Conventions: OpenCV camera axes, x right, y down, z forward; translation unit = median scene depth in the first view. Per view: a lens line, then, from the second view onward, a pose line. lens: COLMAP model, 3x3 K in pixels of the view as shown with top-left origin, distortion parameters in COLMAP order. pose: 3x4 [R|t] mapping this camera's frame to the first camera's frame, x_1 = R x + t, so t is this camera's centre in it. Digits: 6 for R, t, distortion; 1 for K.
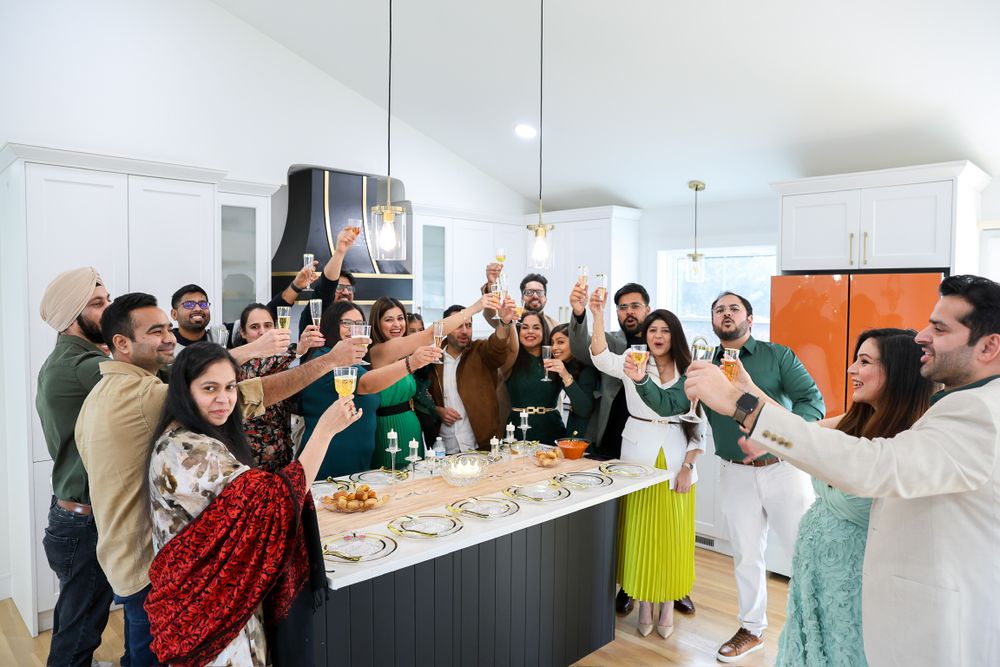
lens RADIAL K [[682.8, 0, 500.0], [0, 682.8, 333.5], [0, 0, 1]] dist [-0.081416, 0.060654]
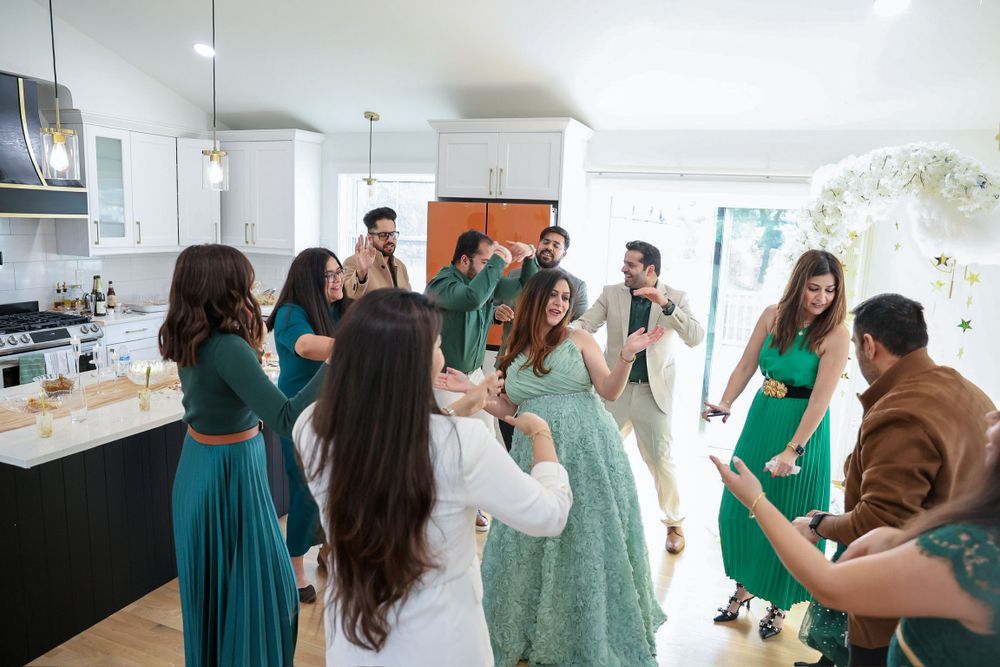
lens RADIAL K [[682.8, 0, 500.0], [0, 682.8, 333.5], [0, 0, 1]] dist [-0.081416, 0.060654]
pose [[0.912219, -0.040249, 0.407721, 0.016198], [-0.010580, 0.992517, 0.121650, -0.001198], [-0.409567, -0.115285, 0.904967, -0.143503]]
